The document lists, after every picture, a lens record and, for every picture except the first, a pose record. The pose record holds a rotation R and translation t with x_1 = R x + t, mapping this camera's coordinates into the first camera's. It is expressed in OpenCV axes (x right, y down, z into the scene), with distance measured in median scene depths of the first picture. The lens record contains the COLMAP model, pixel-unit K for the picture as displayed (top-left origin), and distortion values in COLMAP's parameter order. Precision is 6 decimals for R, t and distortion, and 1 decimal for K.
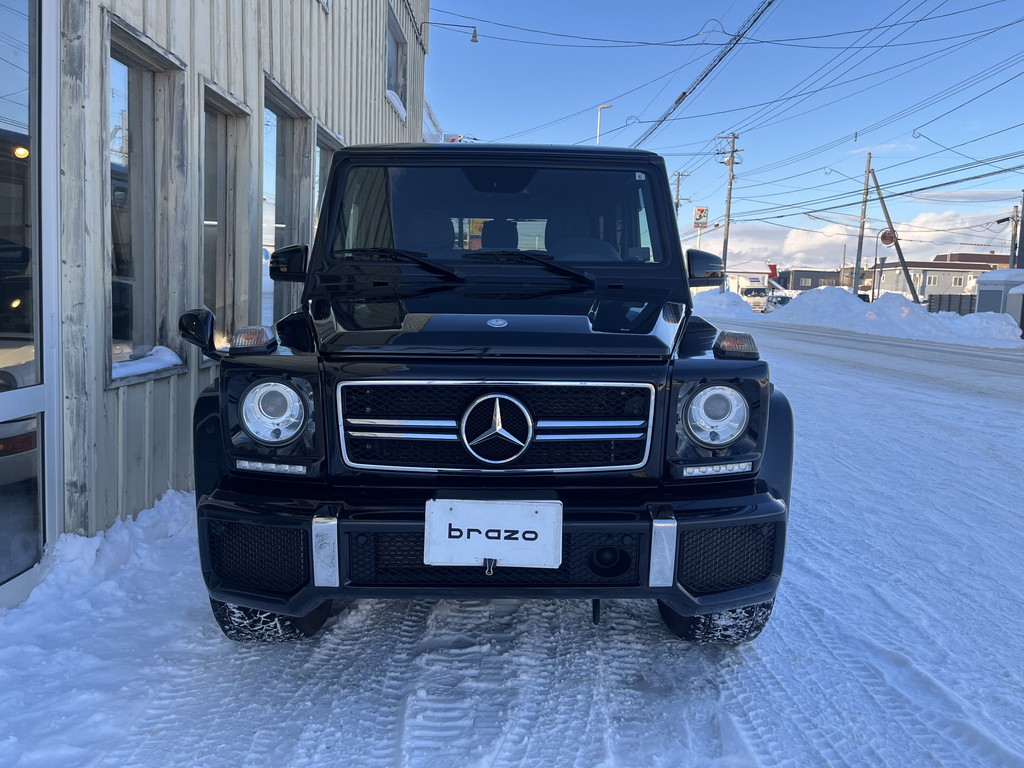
lens RADIAL K [[768.6, 0, 543.3], [0, 768.6, 403.0], [0, 0, 1]] dist [0.062350, -0.094545]
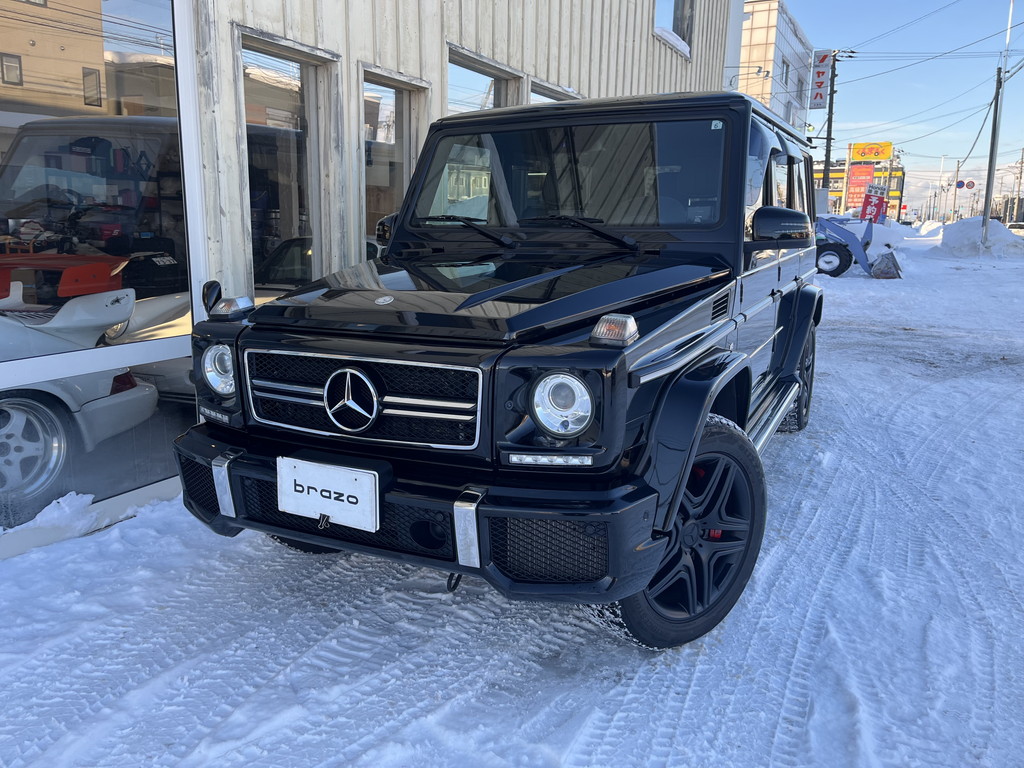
lens RADIAL K [[768.6, 0, 469.8], [0, 768.6, 402.7], [0, 0, 1]] dist [0.062350, -0.094545]
pose [[0.886013, 0.080142, -0.456682, 0.518362], [-0.047639, 0.995471, 0.082268, -0.053929], [0.461207, -0.051134, 0.885818, 0.086358]]
